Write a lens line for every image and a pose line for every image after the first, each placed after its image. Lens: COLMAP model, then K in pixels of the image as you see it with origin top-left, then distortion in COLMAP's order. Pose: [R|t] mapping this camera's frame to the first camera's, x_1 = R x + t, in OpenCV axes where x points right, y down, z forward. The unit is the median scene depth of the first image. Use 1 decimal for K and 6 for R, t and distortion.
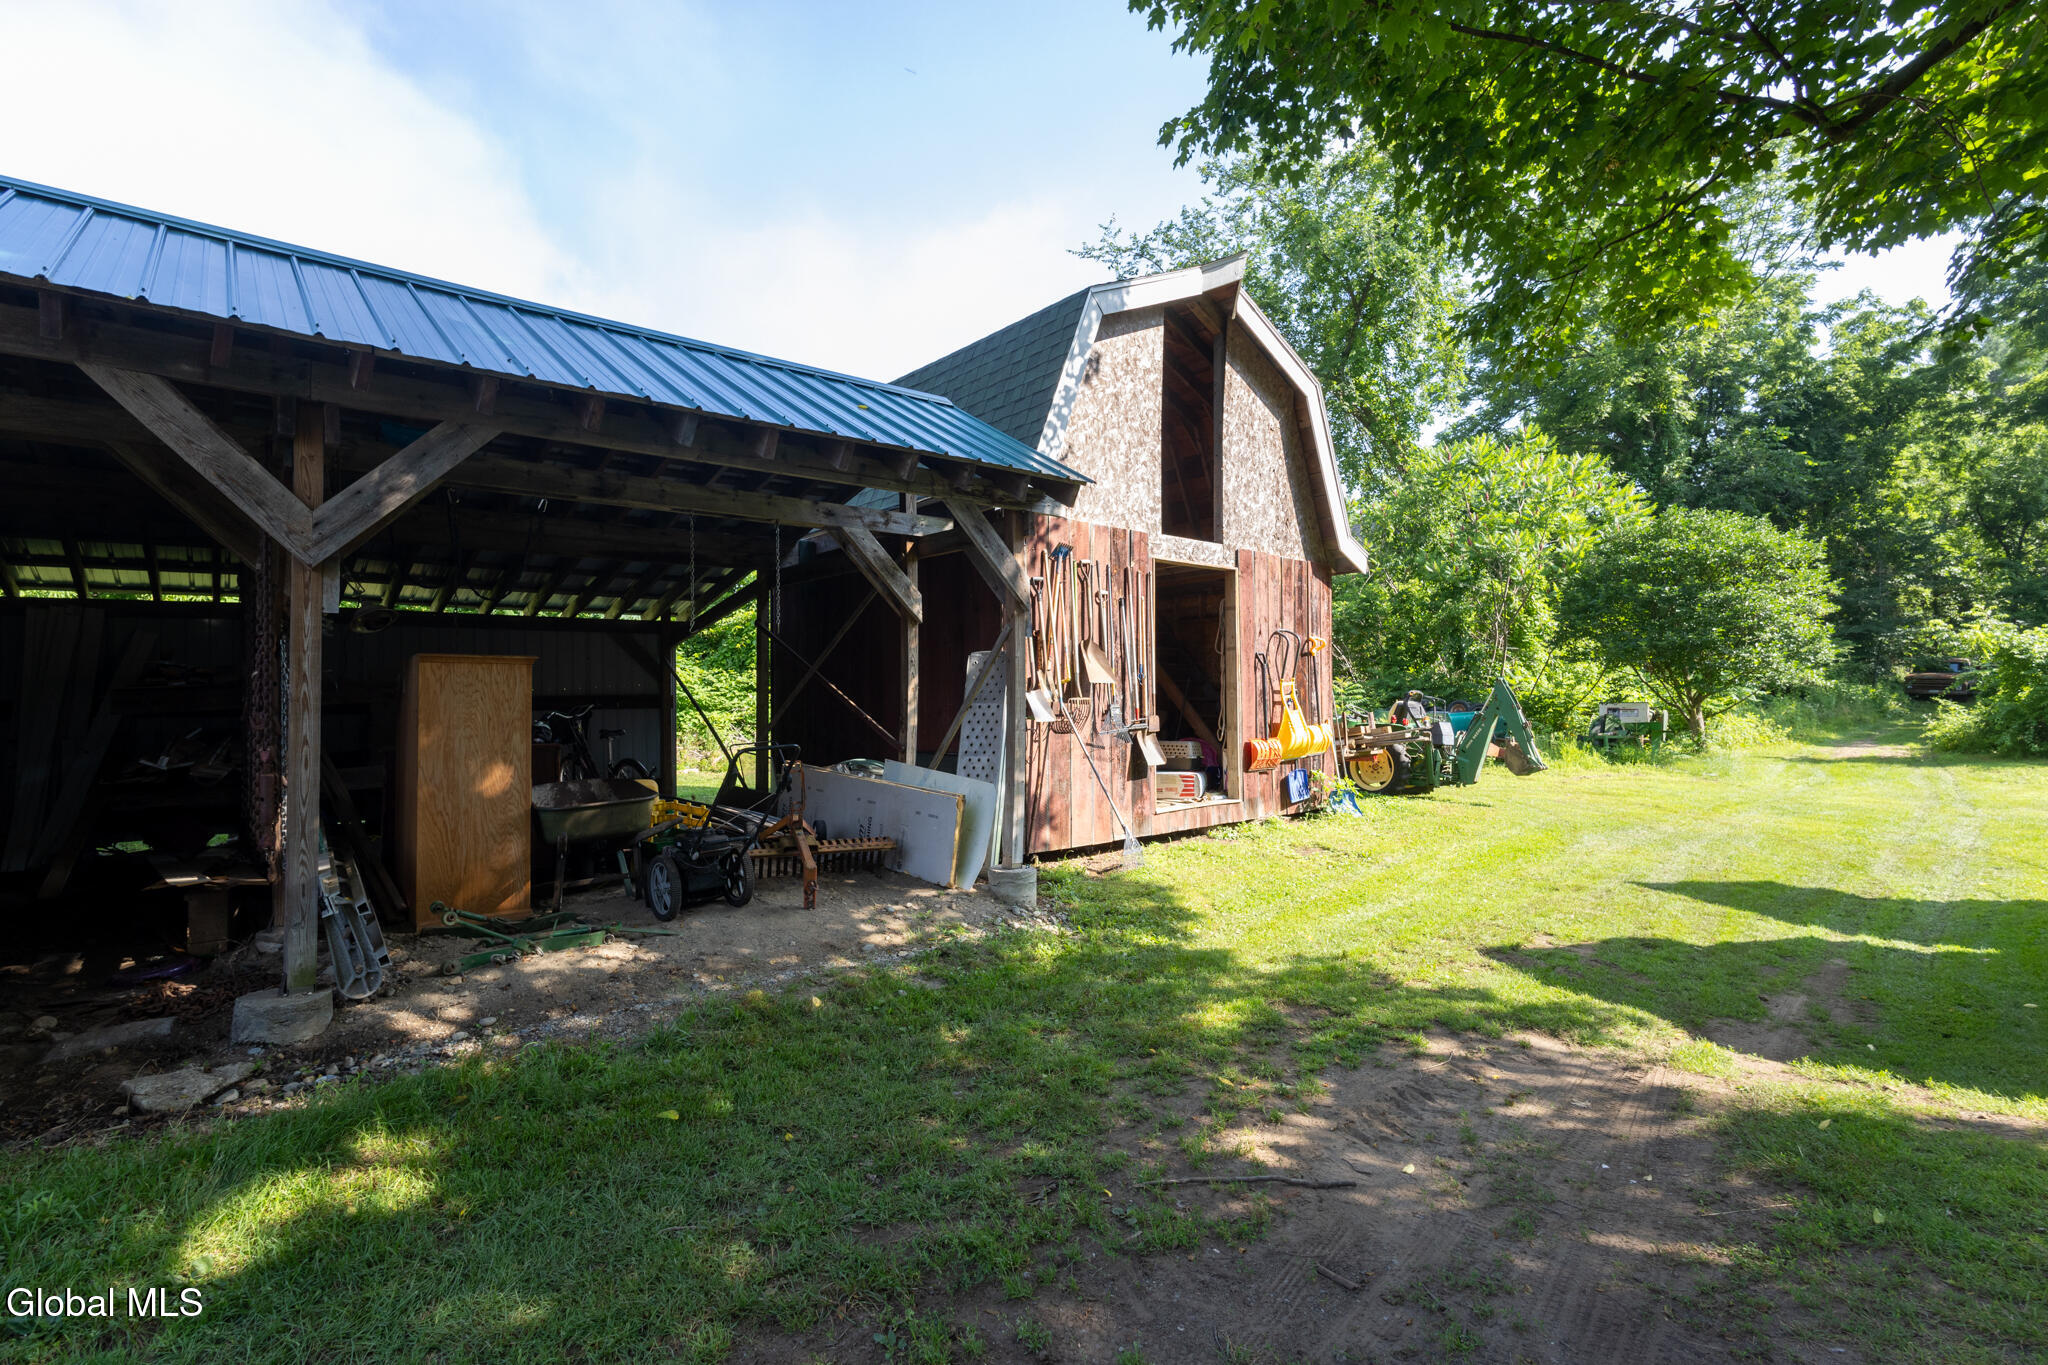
lens RADIAL K [[924.3, 0, 1024.0], [0, 924.3, 682.5], [0, 0, 1]] dist [0.001559, 0.001364]
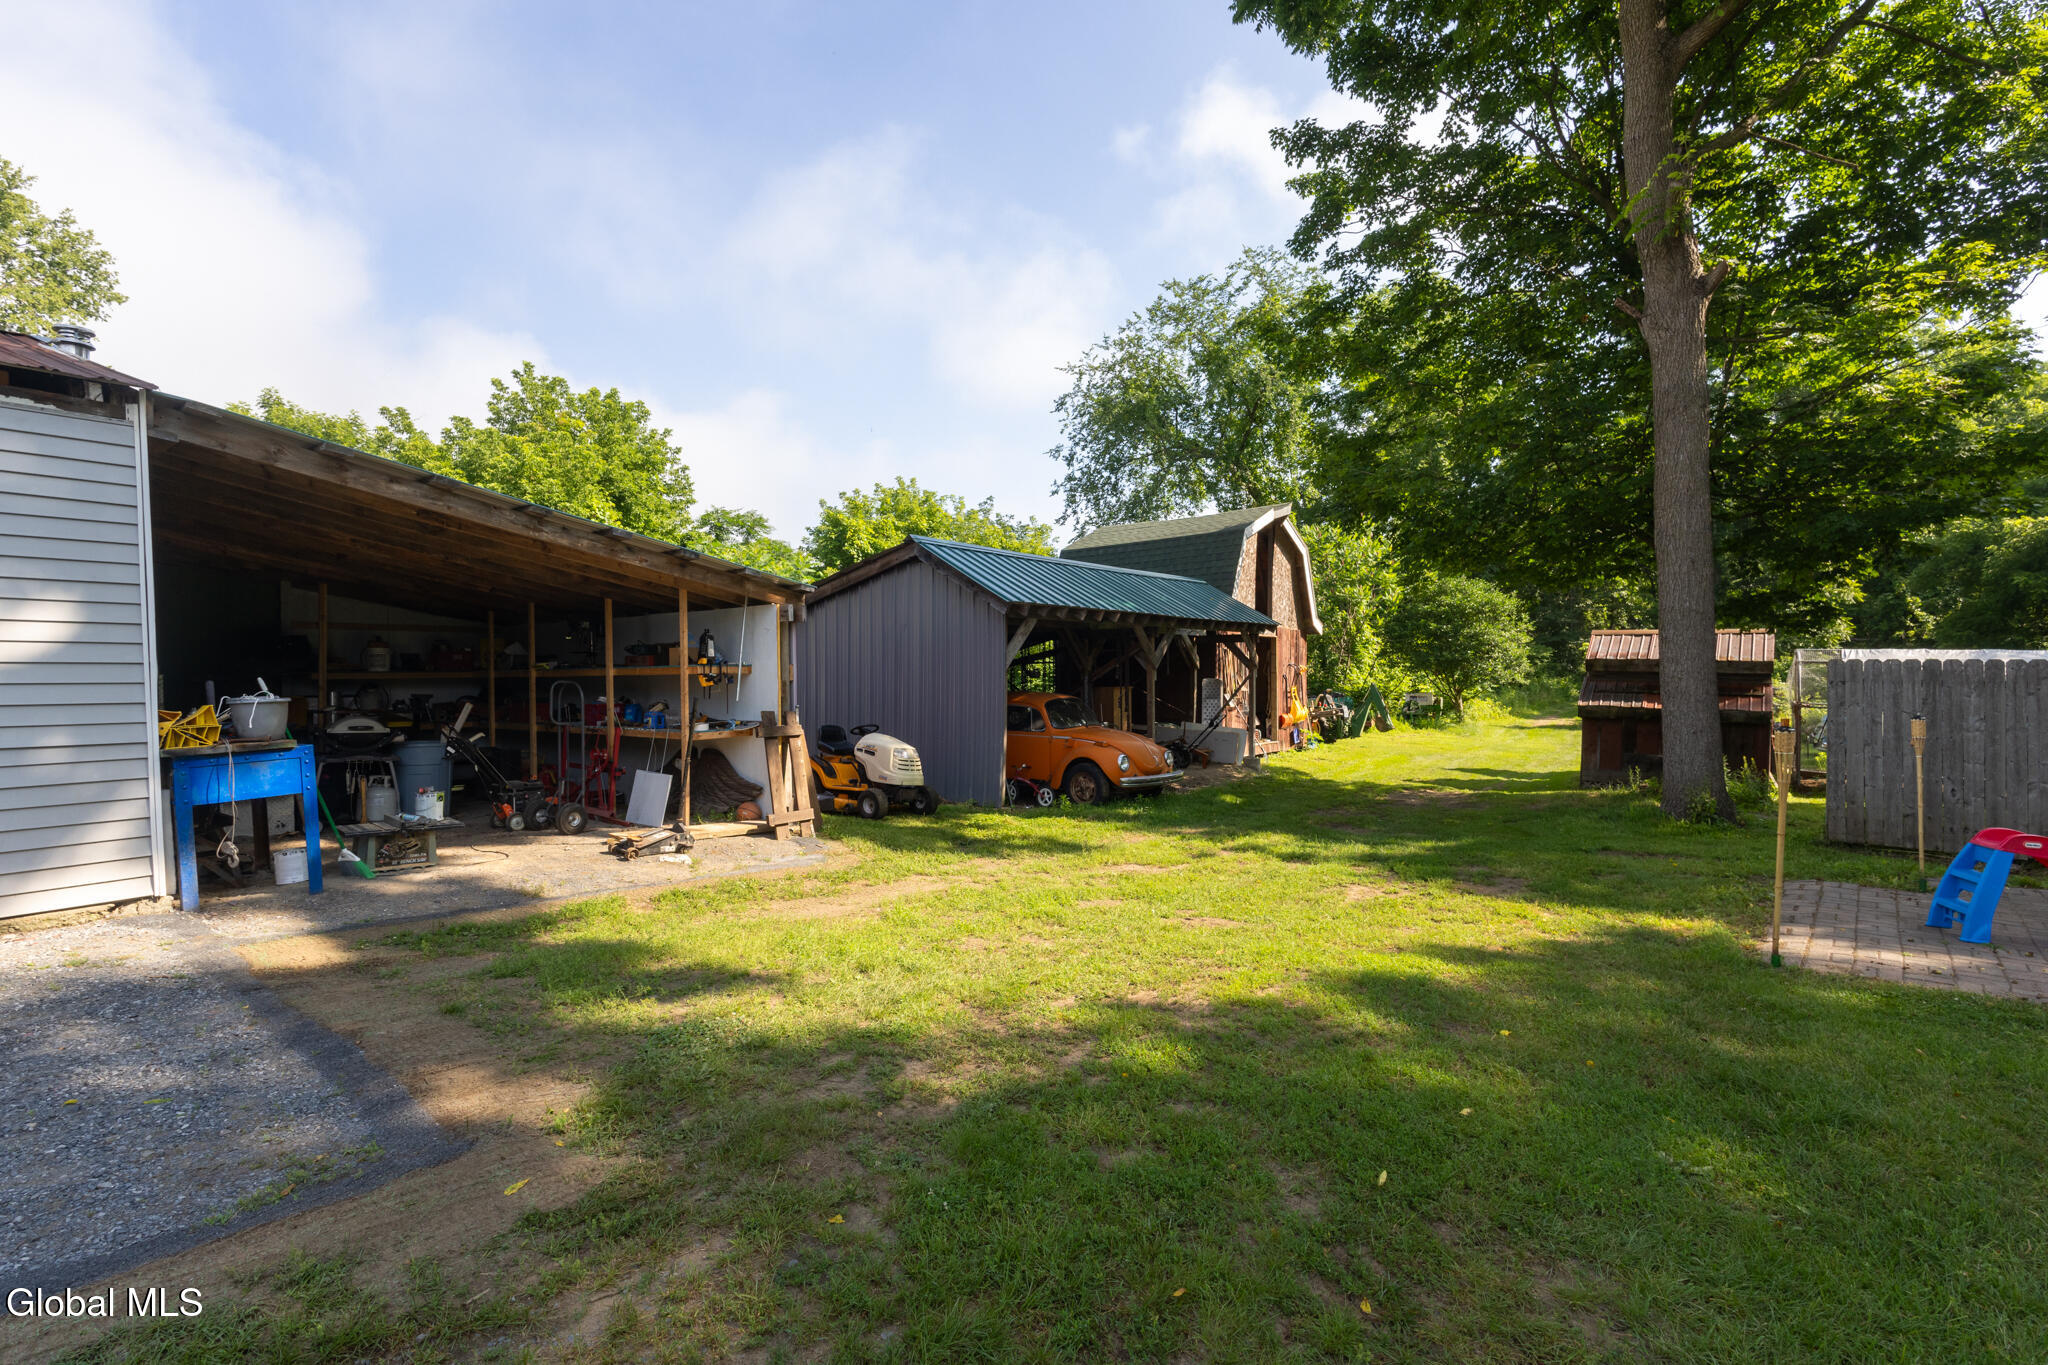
lens RADIAL K [[930.1, 0, 1021.5], [0, 930.1, 679.4], [0, 0, 1]] dist [0.000480, -0.000256]
pose [[0.981211, 0.002640, 0.192920, -0.353147], [-0.005872, 0.999852, 0.016181, -0.023713], [-0.192849, -0.017010, 0.981081, -0.469916]]
